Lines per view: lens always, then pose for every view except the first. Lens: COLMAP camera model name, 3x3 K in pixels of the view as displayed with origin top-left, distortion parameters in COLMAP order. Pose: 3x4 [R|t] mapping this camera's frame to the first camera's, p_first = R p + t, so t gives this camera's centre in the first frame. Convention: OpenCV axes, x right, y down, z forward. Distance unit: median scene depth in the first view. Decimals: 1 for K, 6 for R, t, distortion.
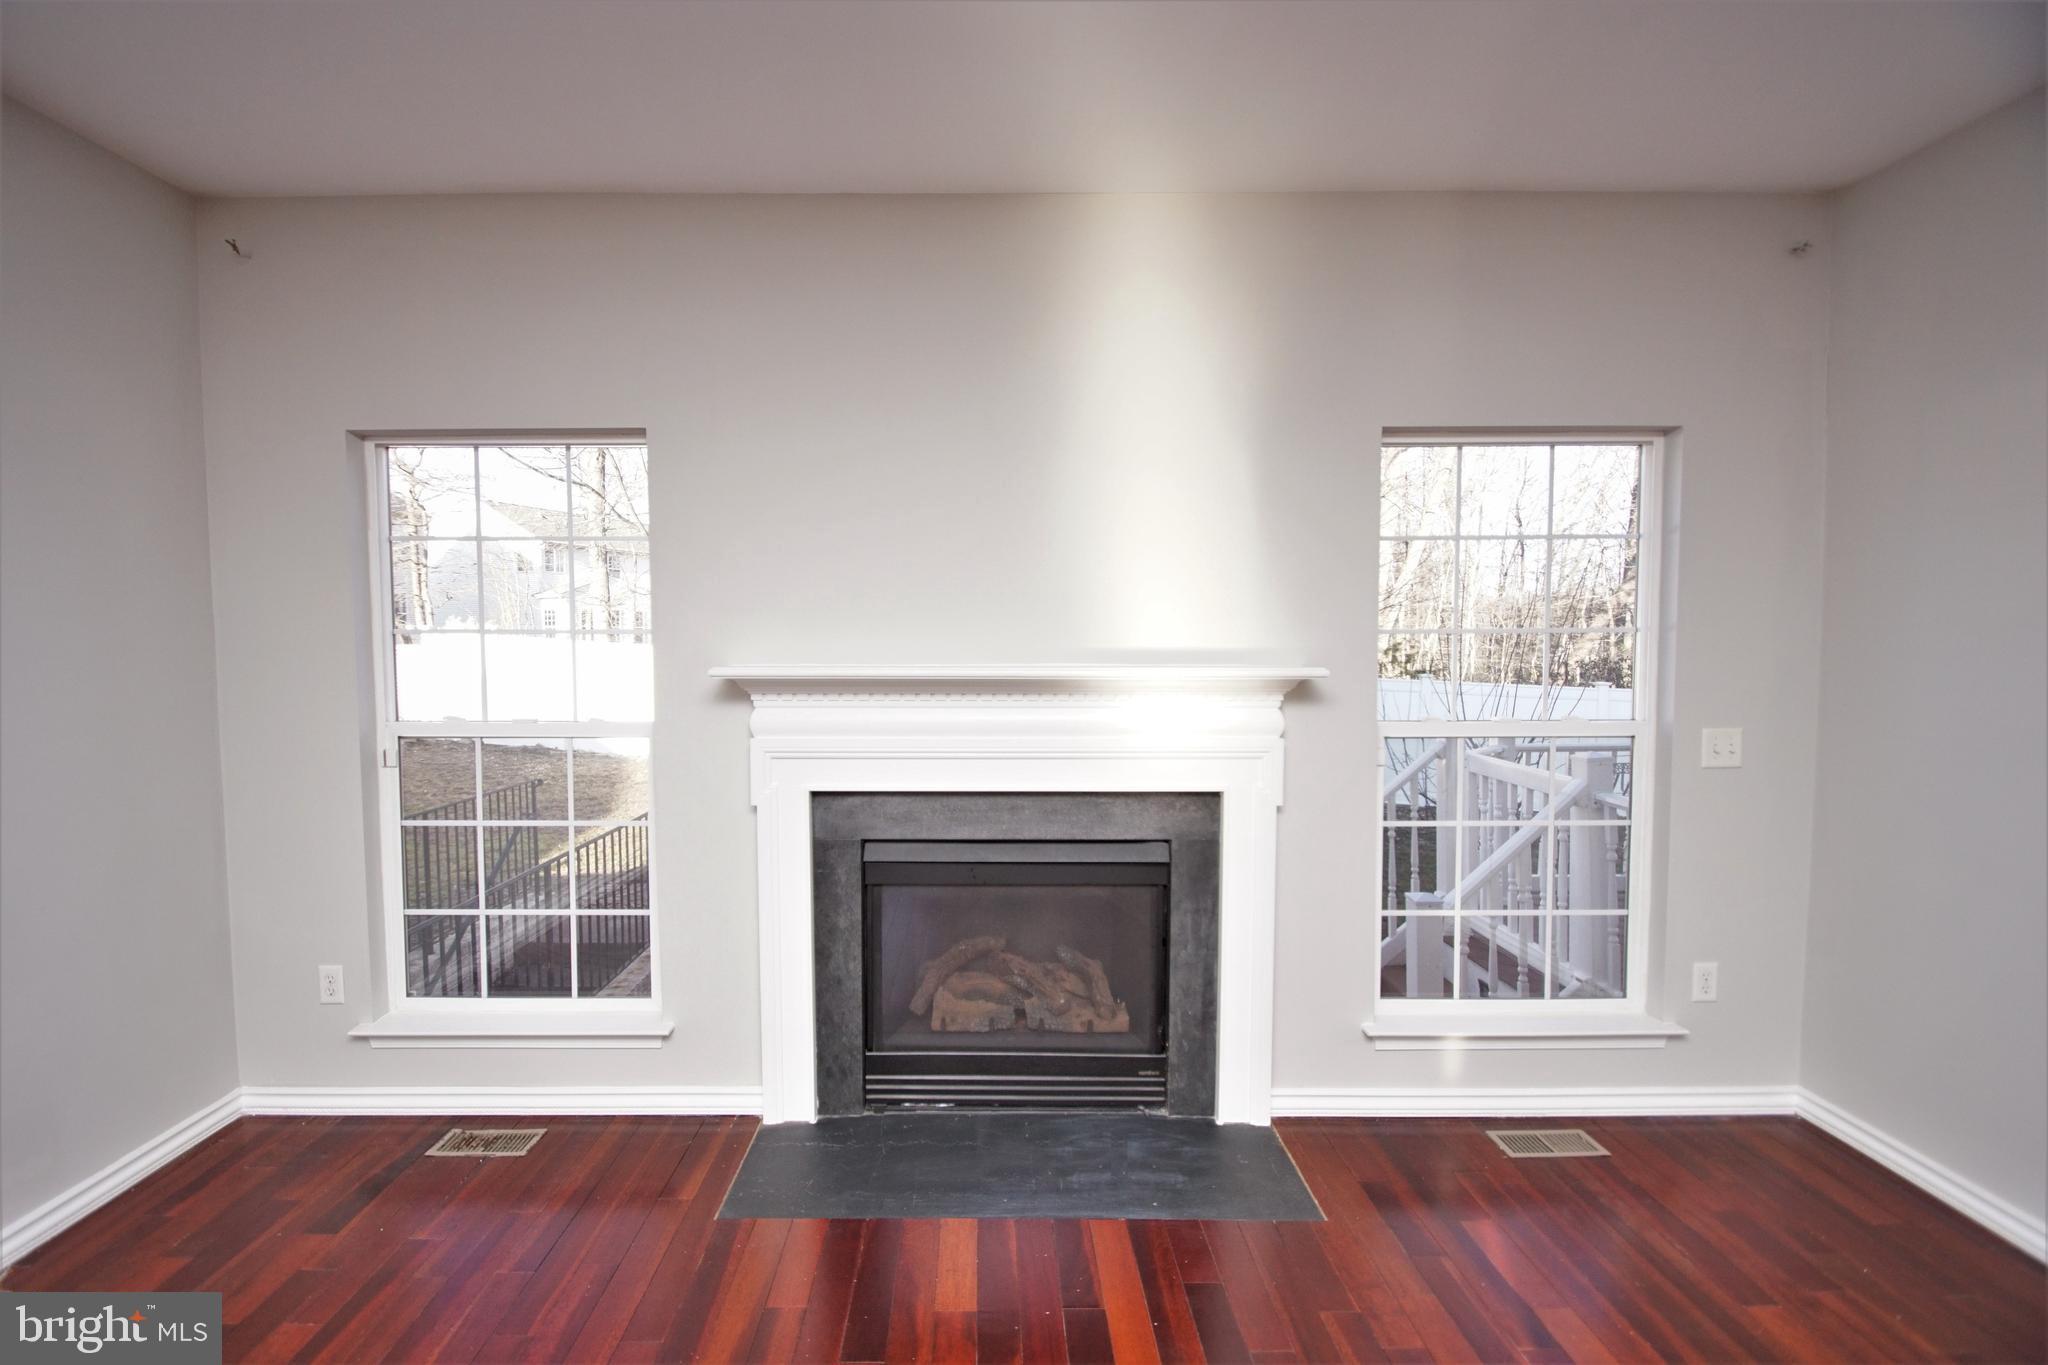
lens RADIAL K [[910.4, 0, 987.7], [0, 910.4, 689.6], [0, 0, 1]] dist [0.016100, -0.019422]
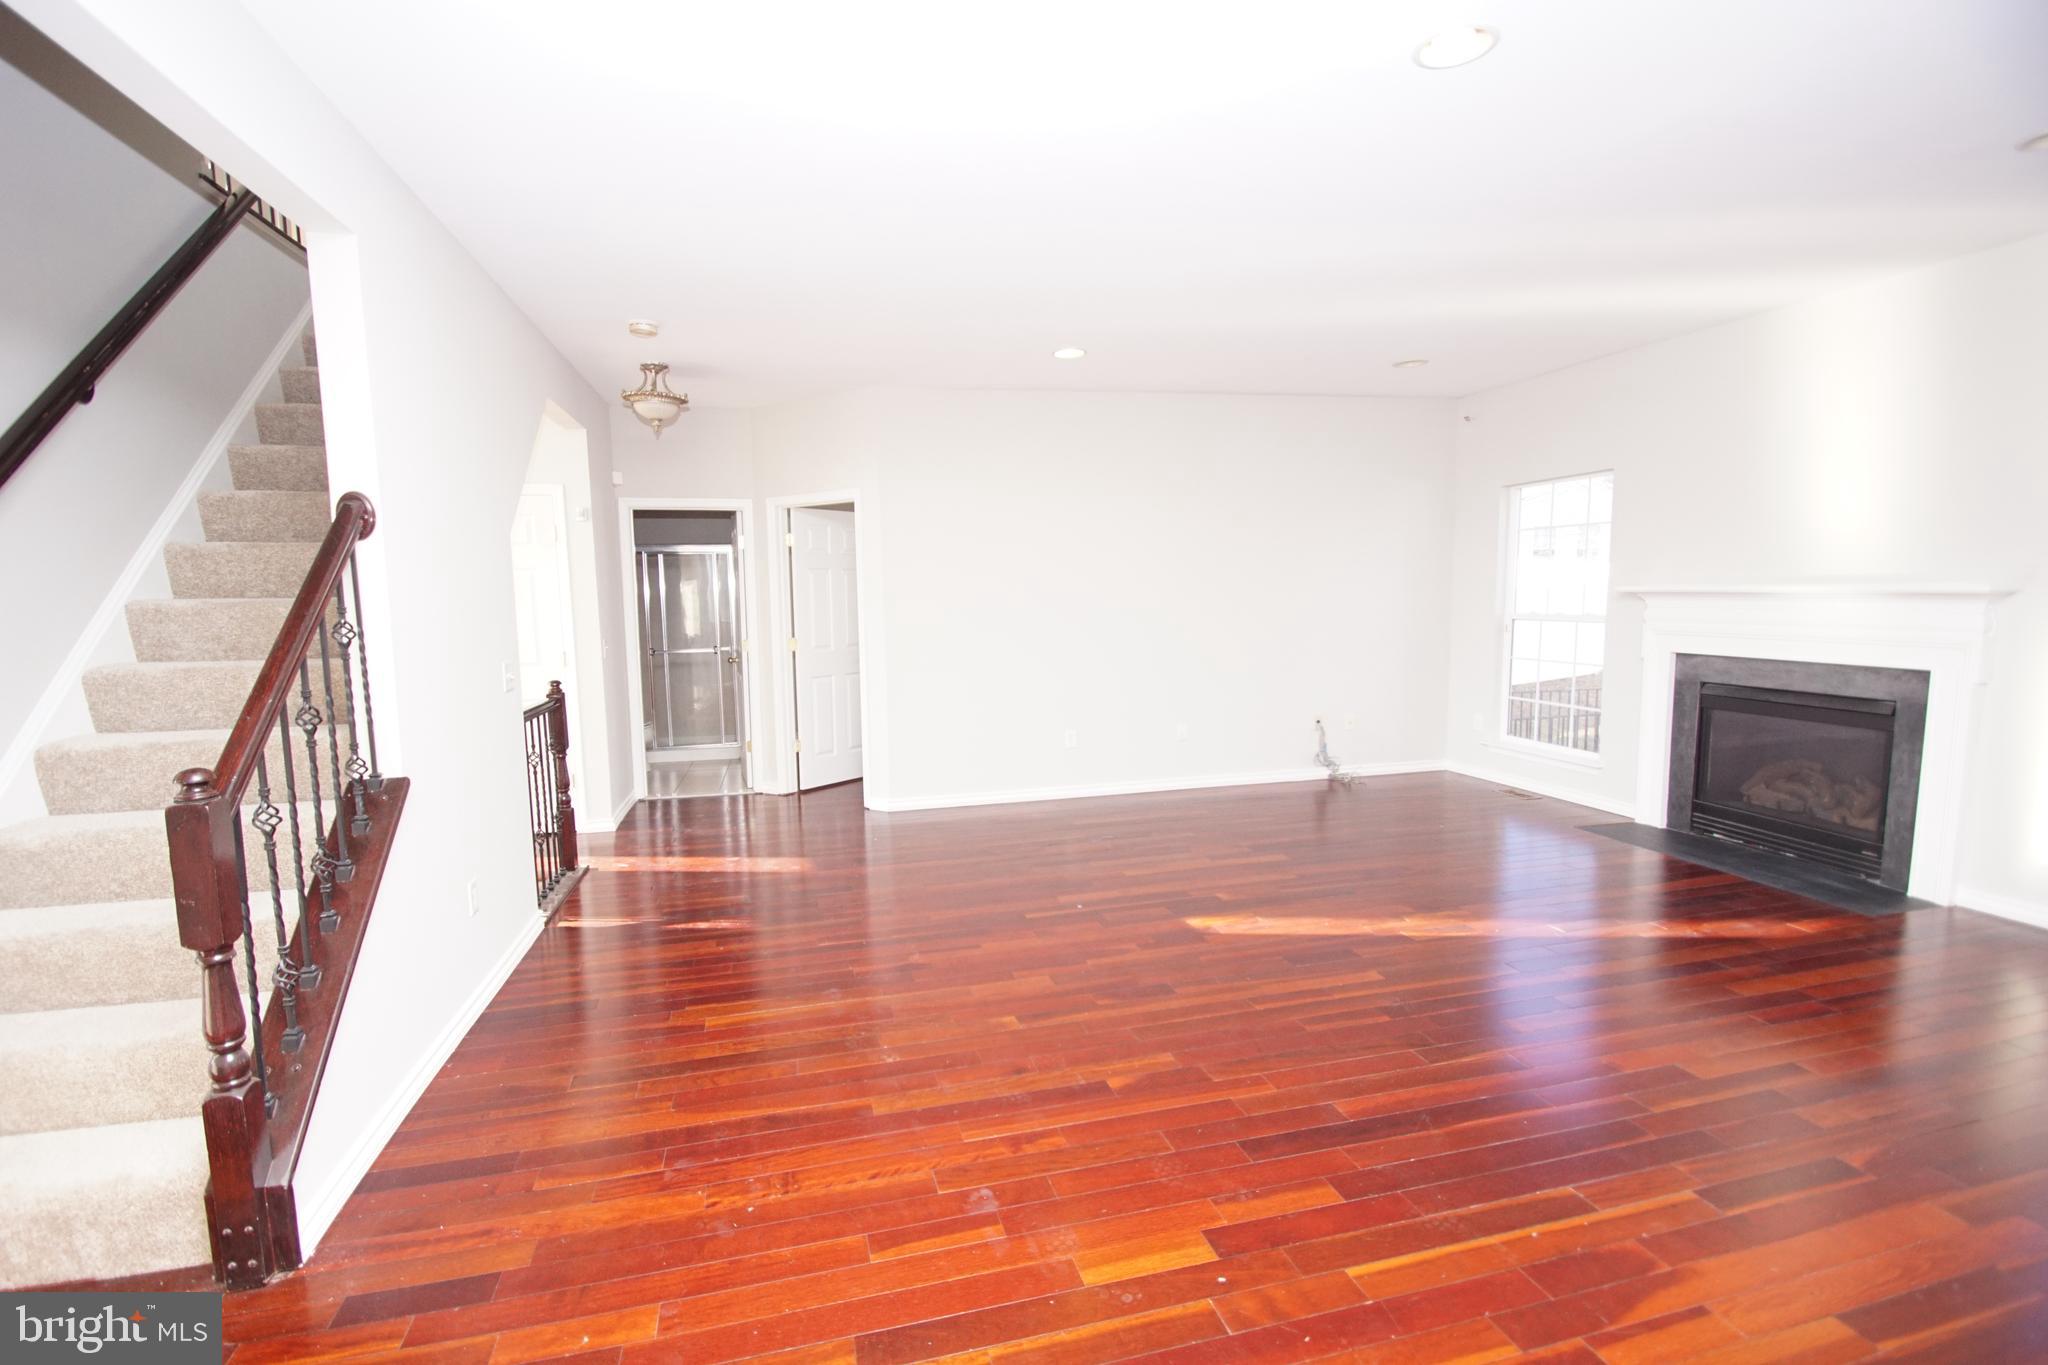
lens RADIAL K [[910.4, 0, 987.7], [0, 910.4, 689.6], [0, 0, 1]] dist [0.016100, -0.019422]
pose [[0.217980, 0.102858, -0.970518, 1.312662], [-0.034767, 0.994618, 0.097604, 0.051816], [0.975334, 0.012466, 0.220383, -0.781121]]
